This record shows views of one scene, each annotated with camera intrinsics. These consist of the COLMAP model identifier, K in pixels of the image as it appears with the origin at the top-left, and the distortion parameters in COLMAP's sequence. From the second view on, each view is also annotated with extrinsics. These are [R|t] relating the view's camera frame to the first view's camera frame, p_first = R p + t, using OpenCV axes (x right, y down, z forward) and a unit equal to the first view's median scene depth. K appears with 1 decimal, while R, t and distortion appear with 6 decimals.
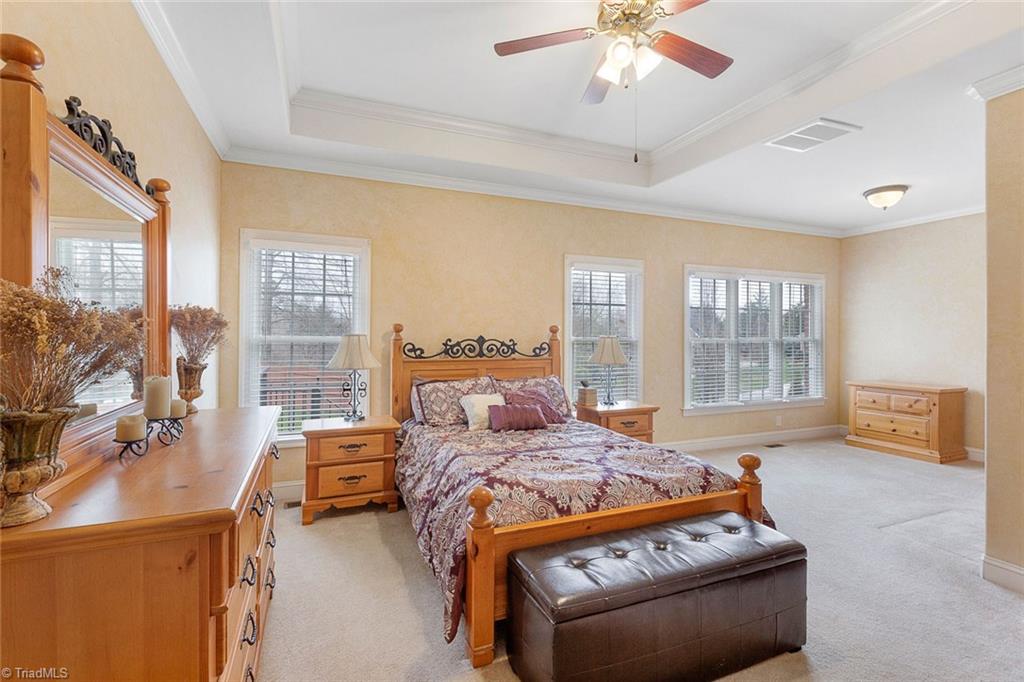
lens RADIAL K [[467.4, 0, 502.4], [0, 467.4, 331.5], [0, 0, 1]] dist [0.003221, -0.000556]
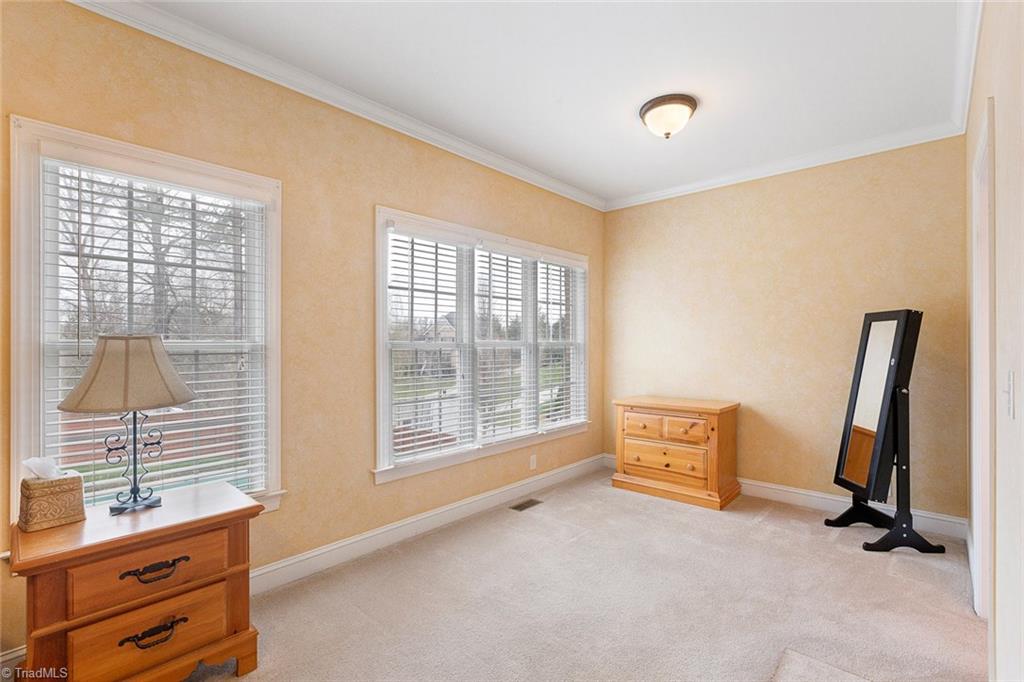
lens RADIAL K [[467.4, 0, 513.5], [0, 467.4, 342.6], [0, 0, 1]] dist [0.003221, -0.000556]
pose [[0.898464, -0.004646, 0.439023, 0.278467], [0.003241, 0.999987, 0.003949, 0.013383], [-0.439035, -0.002125, 0.898467, 0.417555]]
